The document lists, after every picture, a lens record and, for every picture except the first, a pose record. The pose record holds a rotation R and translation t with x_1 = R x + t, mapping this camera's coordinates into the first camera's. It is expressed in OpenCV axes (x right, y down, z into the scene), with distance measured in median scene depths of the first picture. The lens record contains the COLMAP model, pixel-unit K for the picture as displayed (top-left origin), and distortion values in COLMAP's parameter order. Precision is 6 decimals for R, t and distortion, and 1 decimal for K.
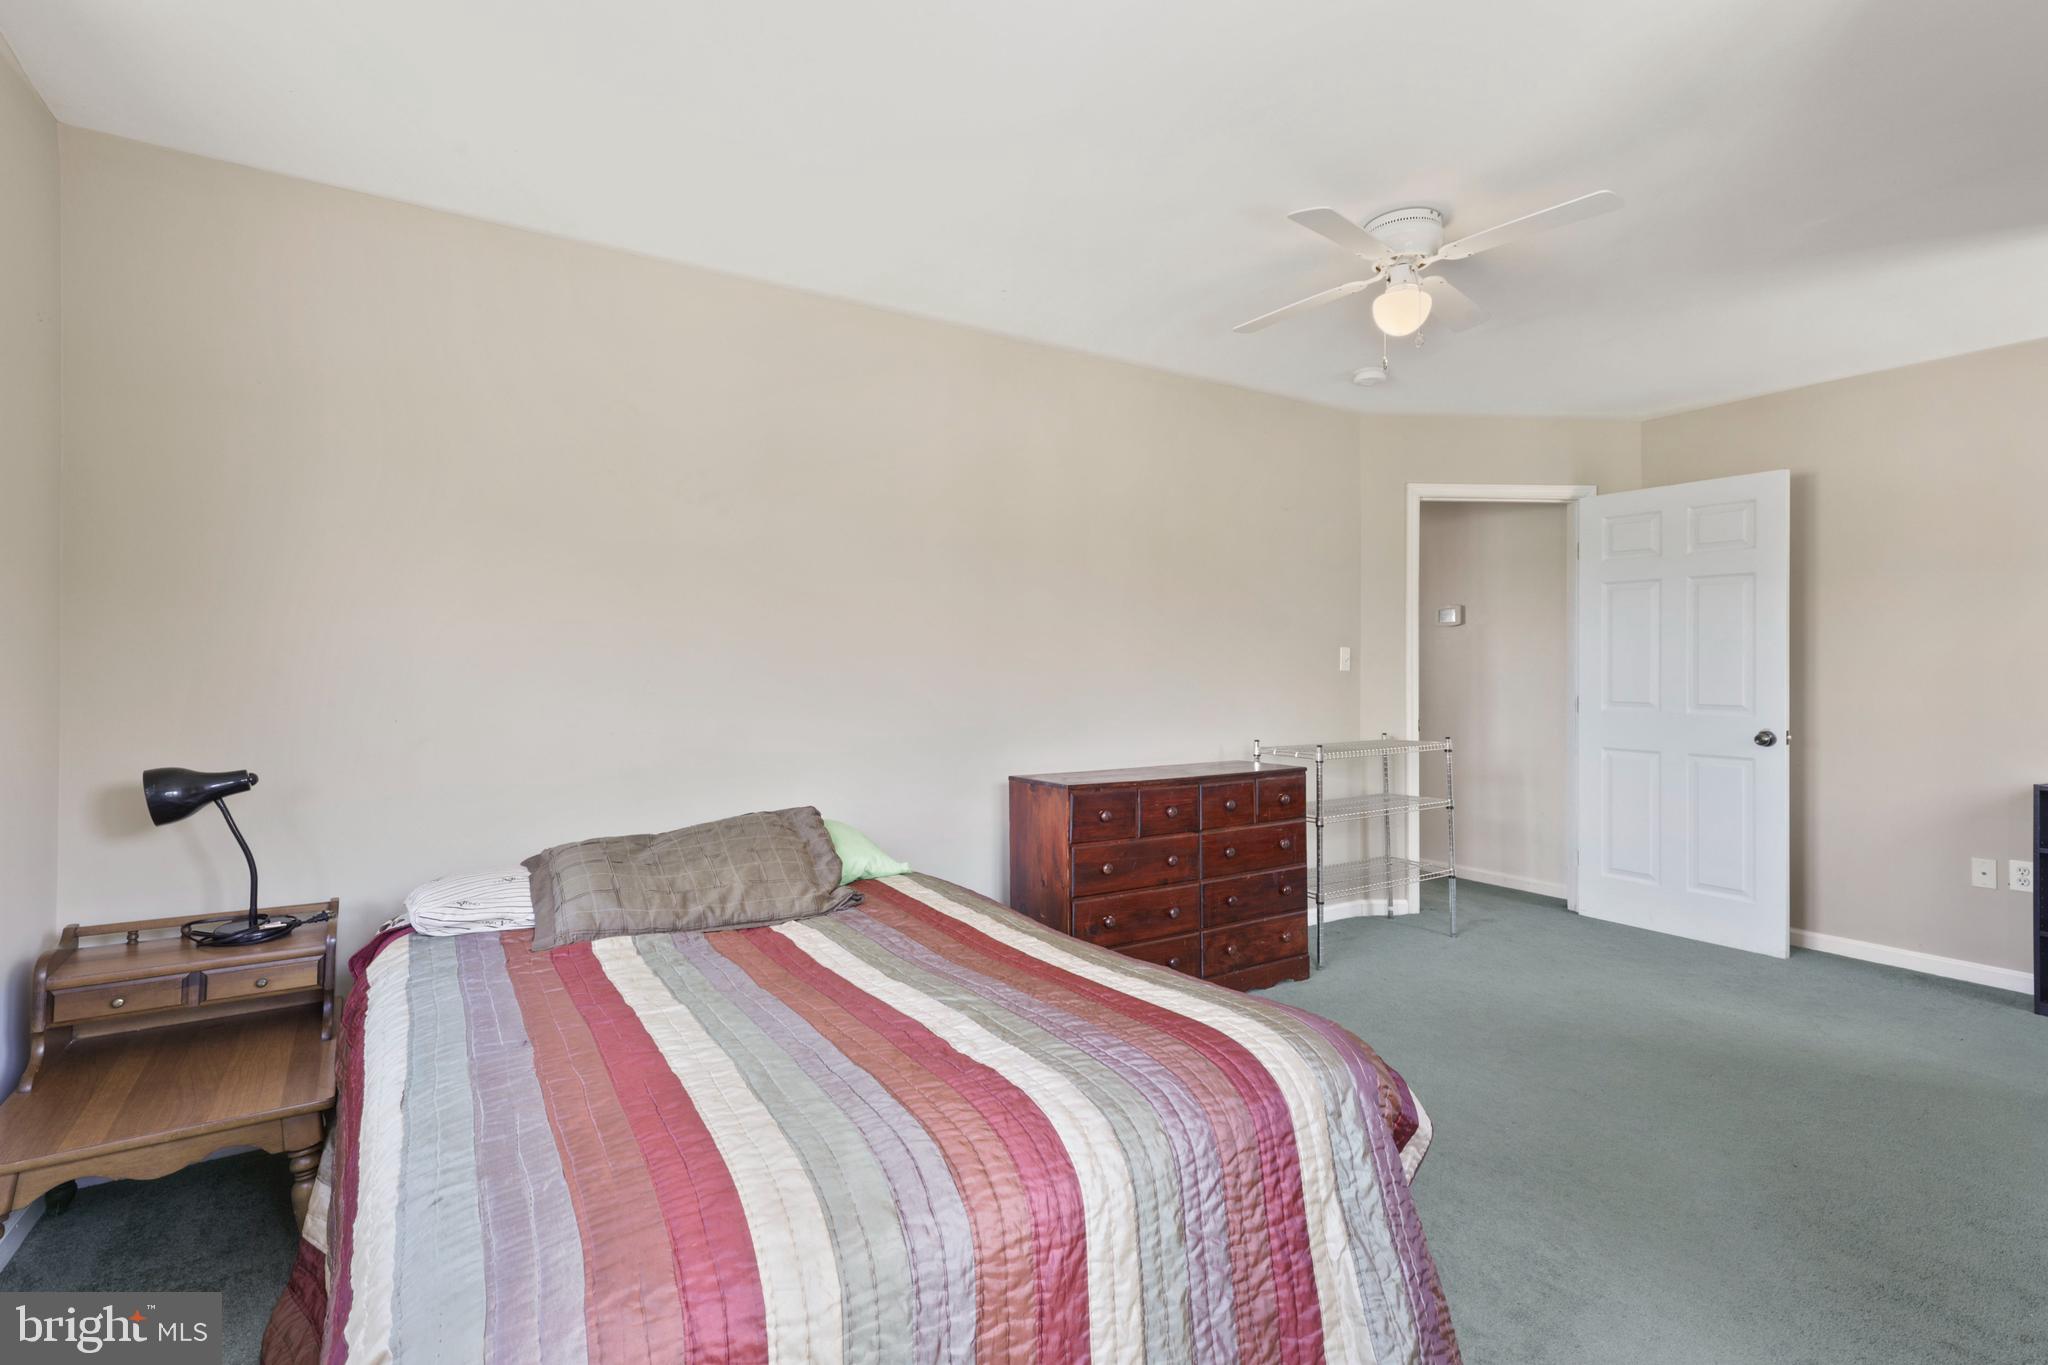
lens RADIAL K [[920.6, 0, 1022.1], [0, 920.6, 669.4], [0, 0, 1]] dist [0.013867, 0.000182]
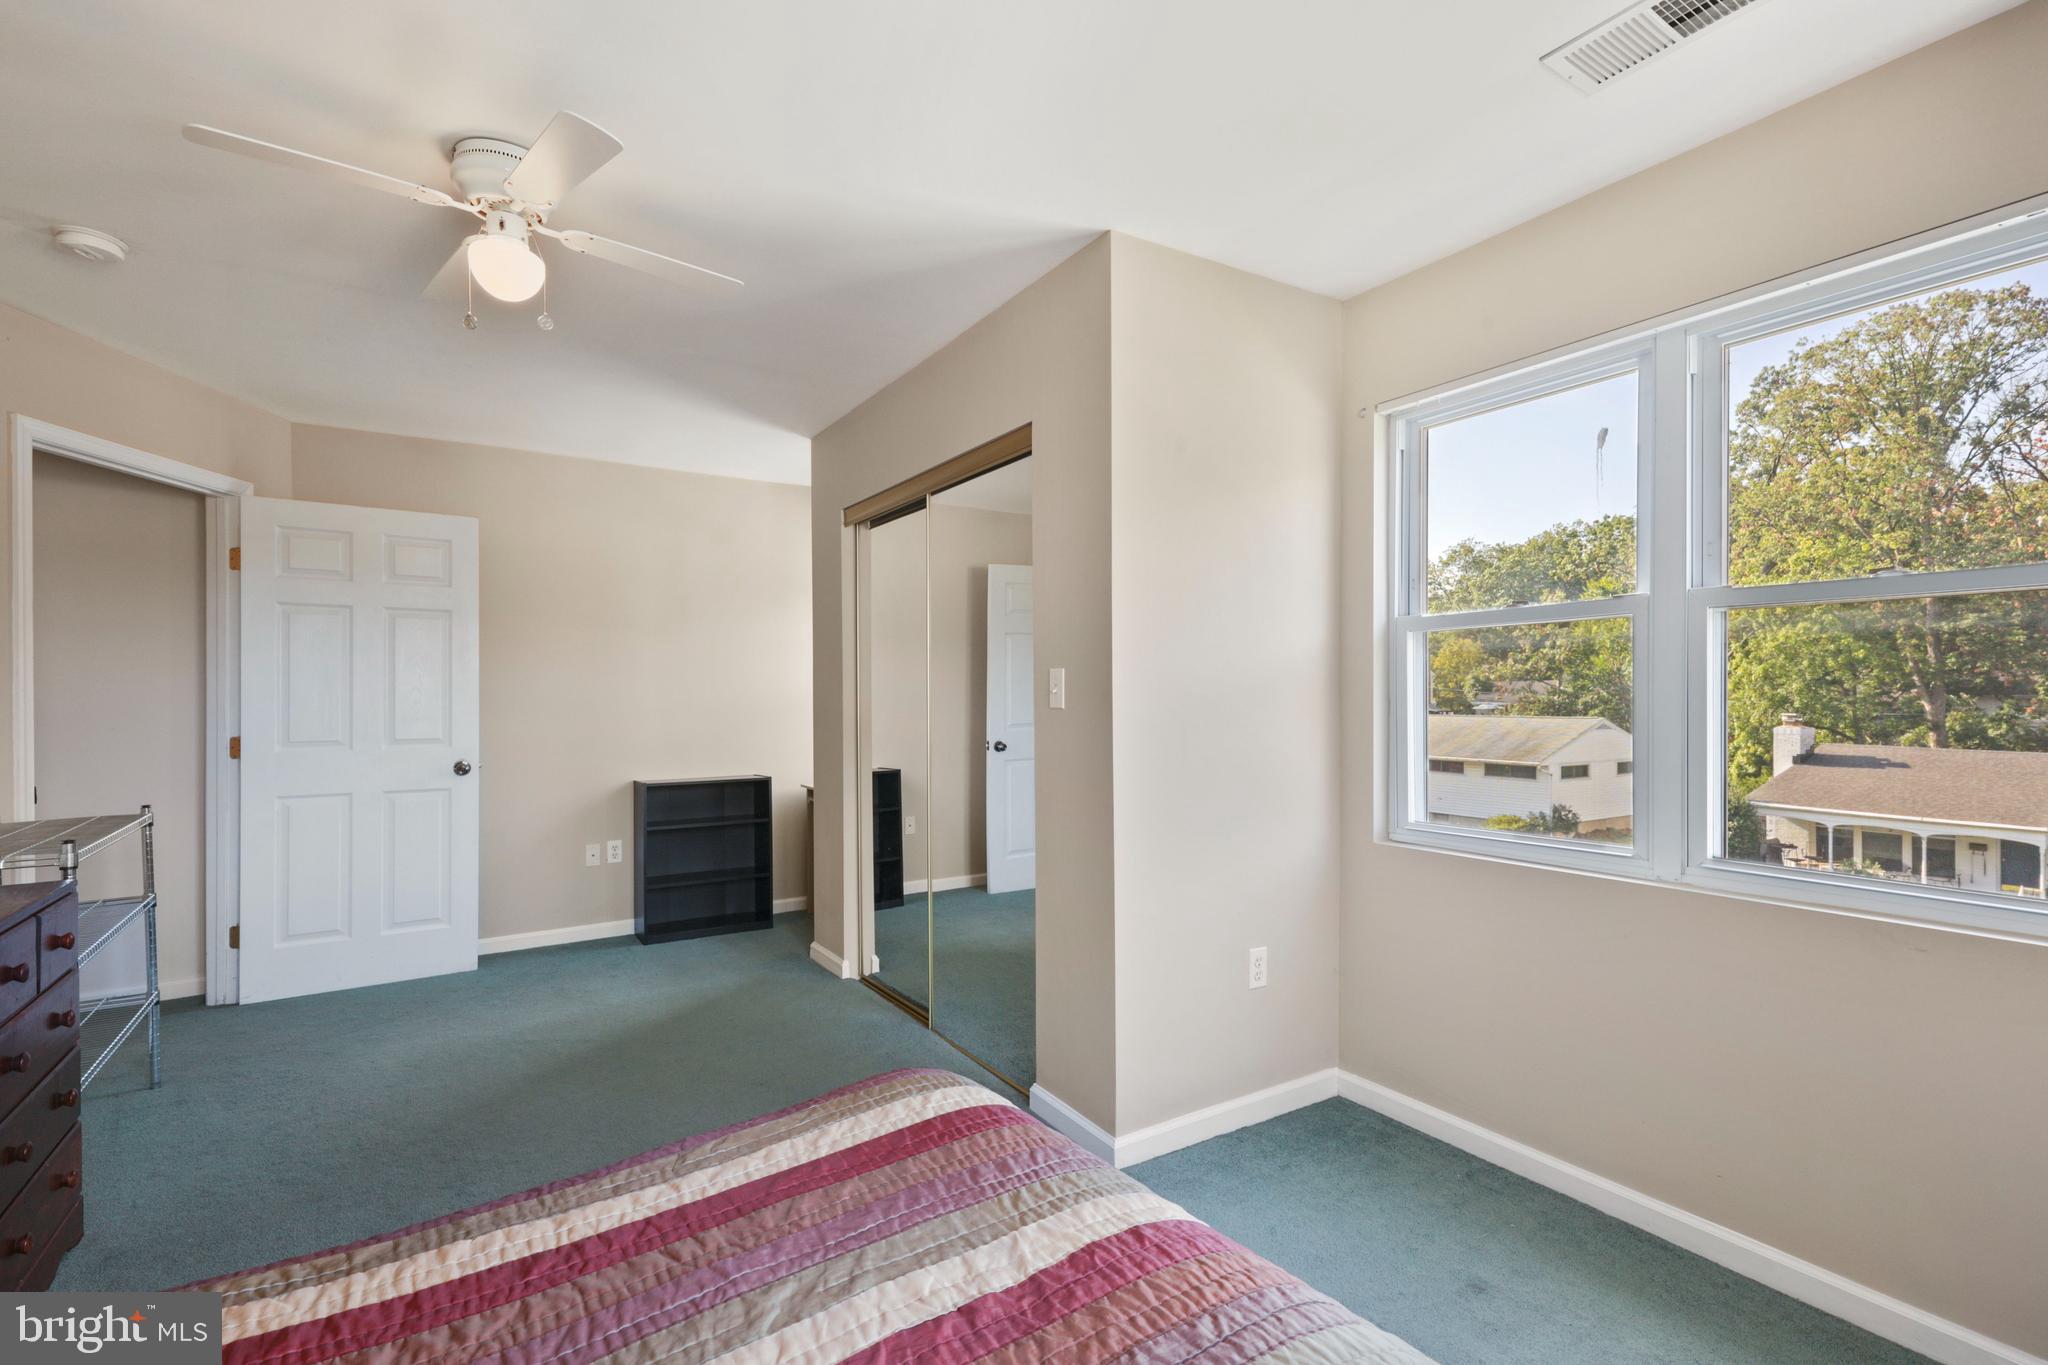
lens RADIAL K [[932.6, 0, 1027.7], [0, 932.6, 698.5], [0, 0, 1]] dist [0.022188, 0.000280]
pose [[-0.013055, -0.007103, 0.999890, -0.298003], [0.002259, 0.999972, 0.007133, -0.012302], [-0.999912, 0.002352, -0.013038, 0.384798]]
